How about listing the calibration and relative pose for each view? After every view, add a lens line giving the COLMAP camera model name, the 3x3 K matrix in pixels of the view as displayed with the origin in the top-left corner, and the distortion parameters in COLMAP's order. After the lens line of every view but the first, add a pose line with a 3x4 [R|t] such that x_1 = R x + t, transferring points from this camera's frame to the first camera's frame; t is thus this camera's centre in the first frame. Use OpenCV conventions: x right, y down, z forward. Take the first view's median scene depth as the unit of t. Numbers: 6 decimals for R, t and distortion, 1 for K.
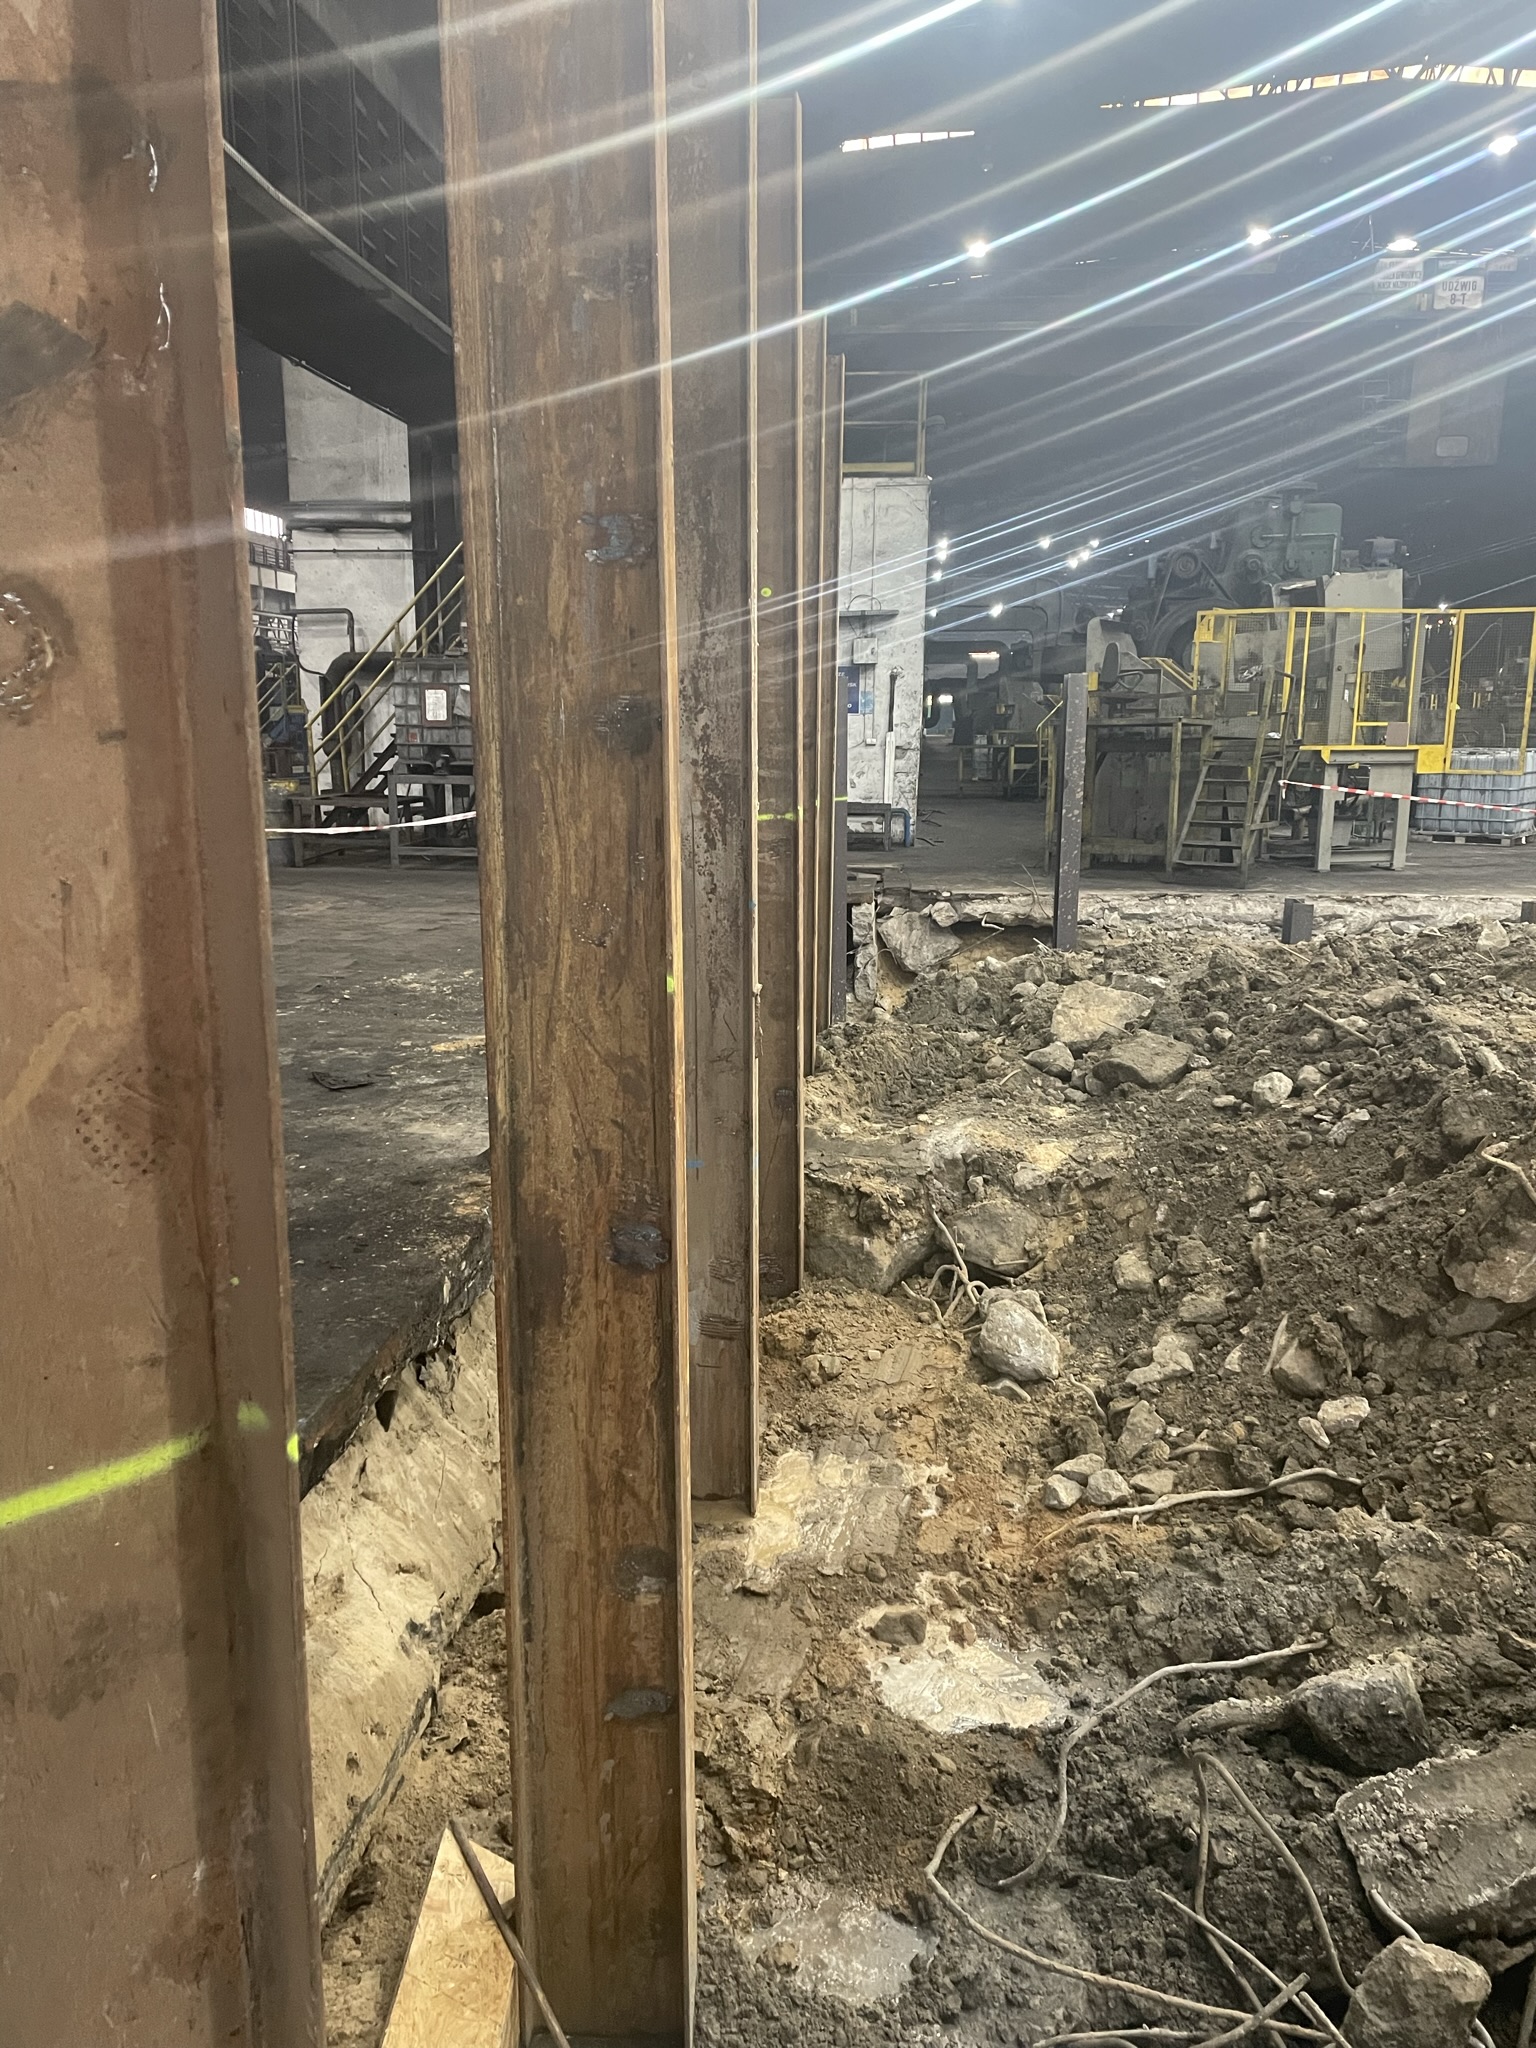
lens RADIAL K [[1519.0, 0, 755.2], [0, 1519.0, 1026.5], [0, 0, 1]] dist [0.093551, -0.109570]
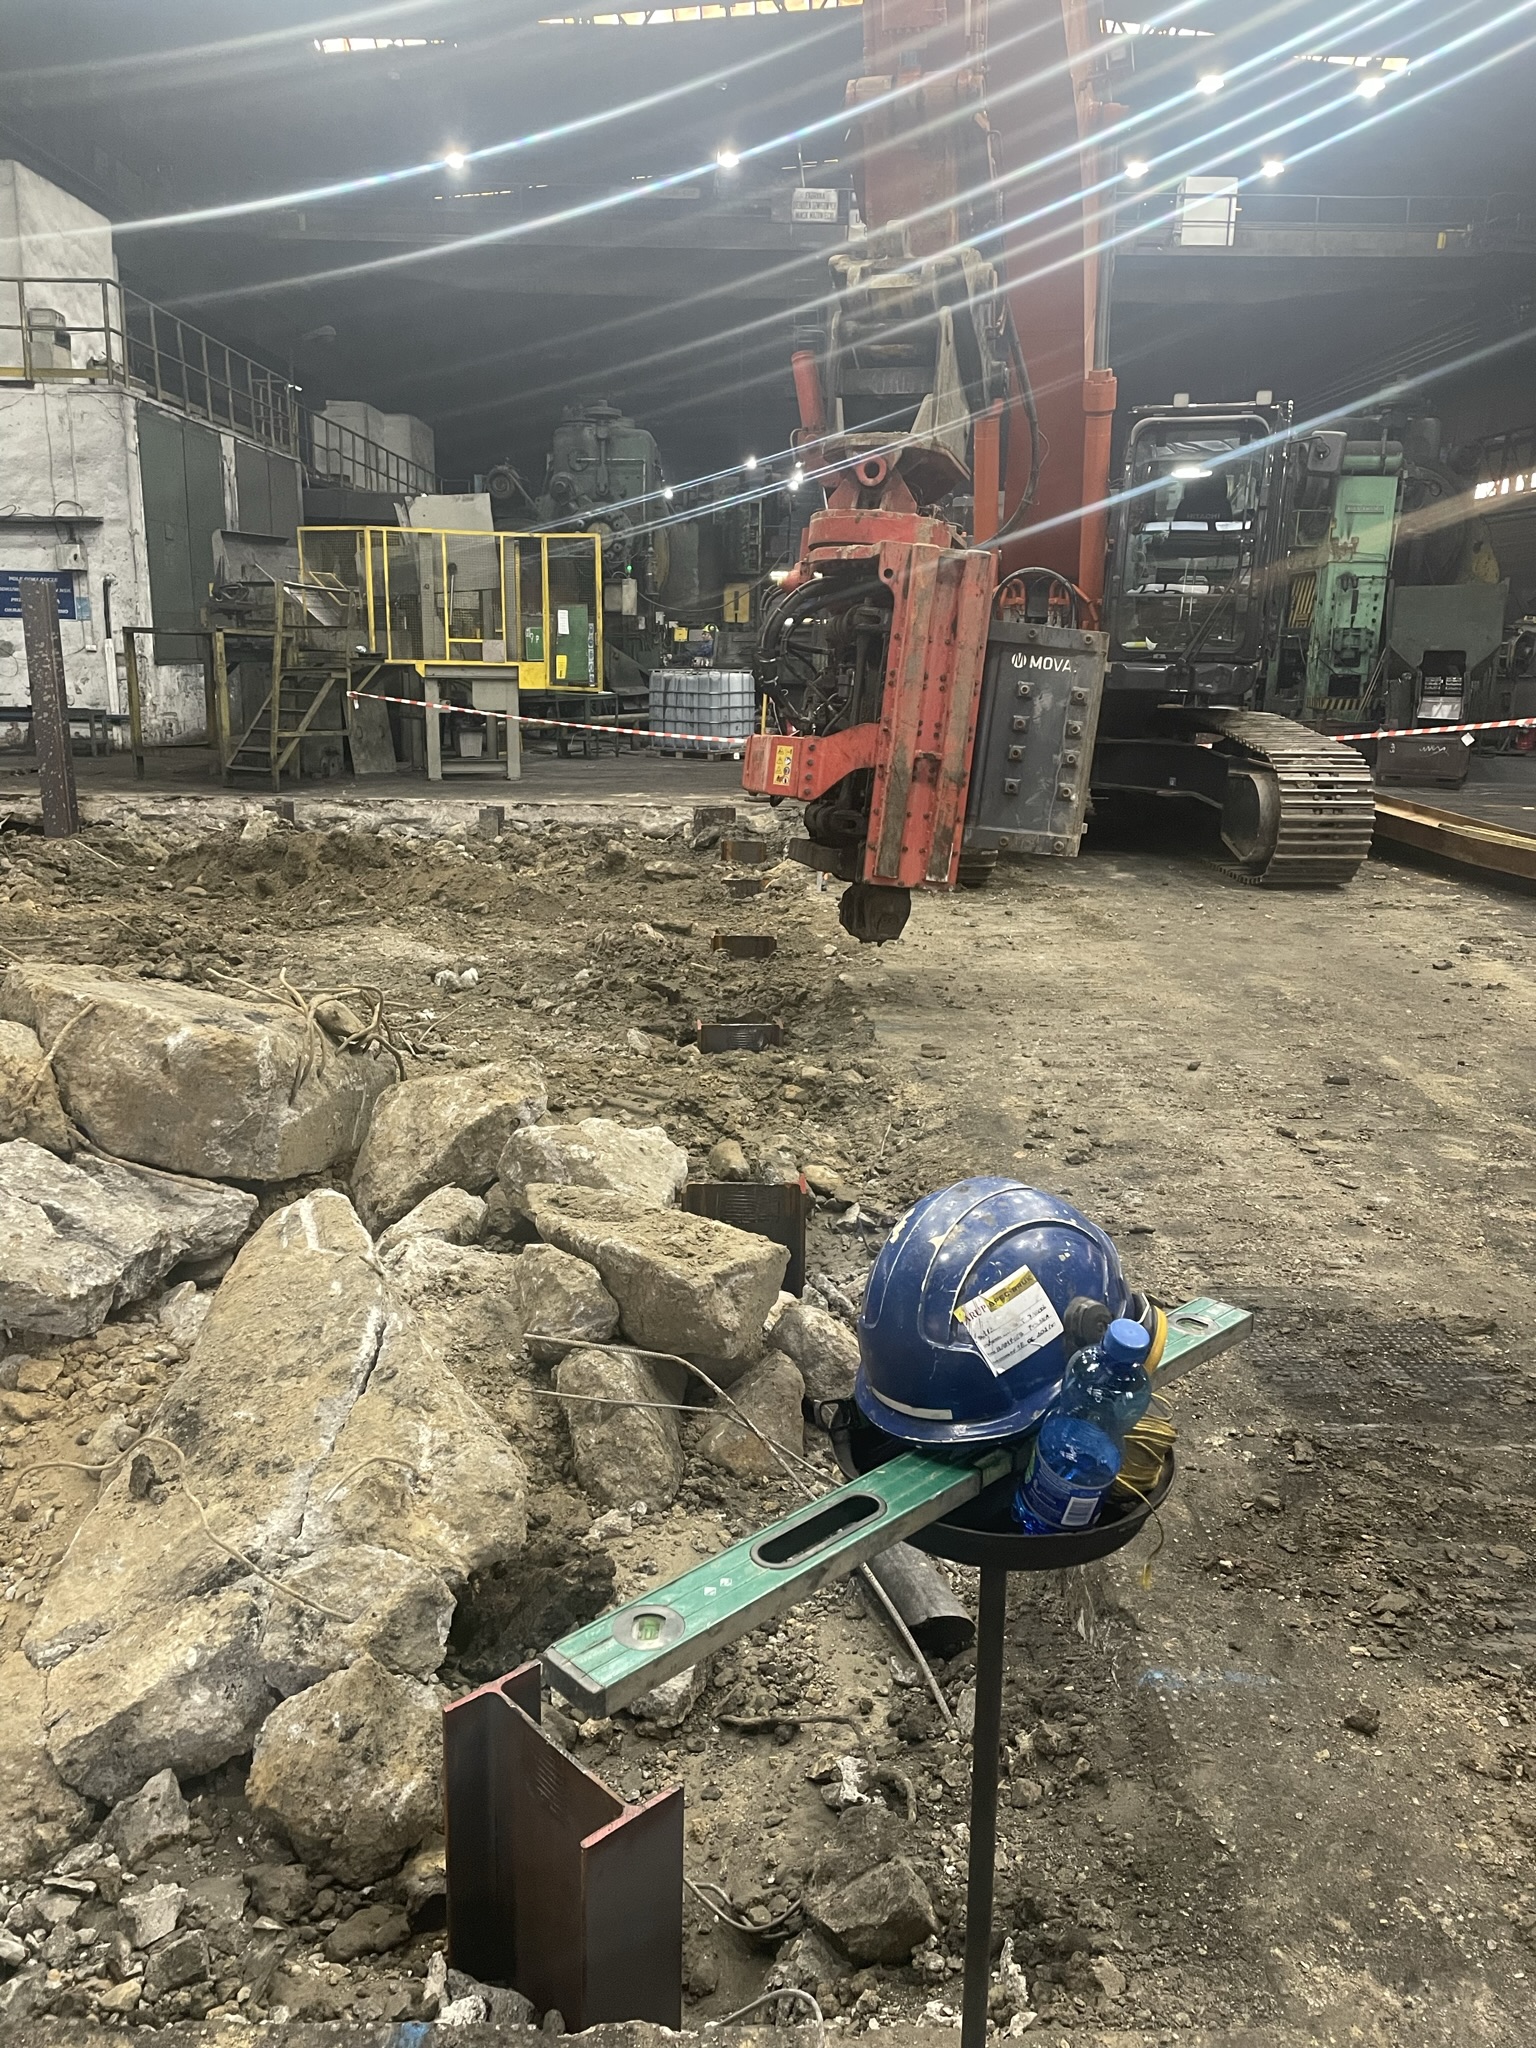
lens RADIAL K [[1519.0, 0, 755.2], [0, 1519.0, 1026.5], [0, 0, 1]] dist [0.093551, -0.109570]
pose [[0.994595, -0.013166, 0.102990, 0.484394], [0.008132, 0.998758, 0.049148, 0.020110], [-0.103509, -0.048045, 0.993467, -0.087805]]
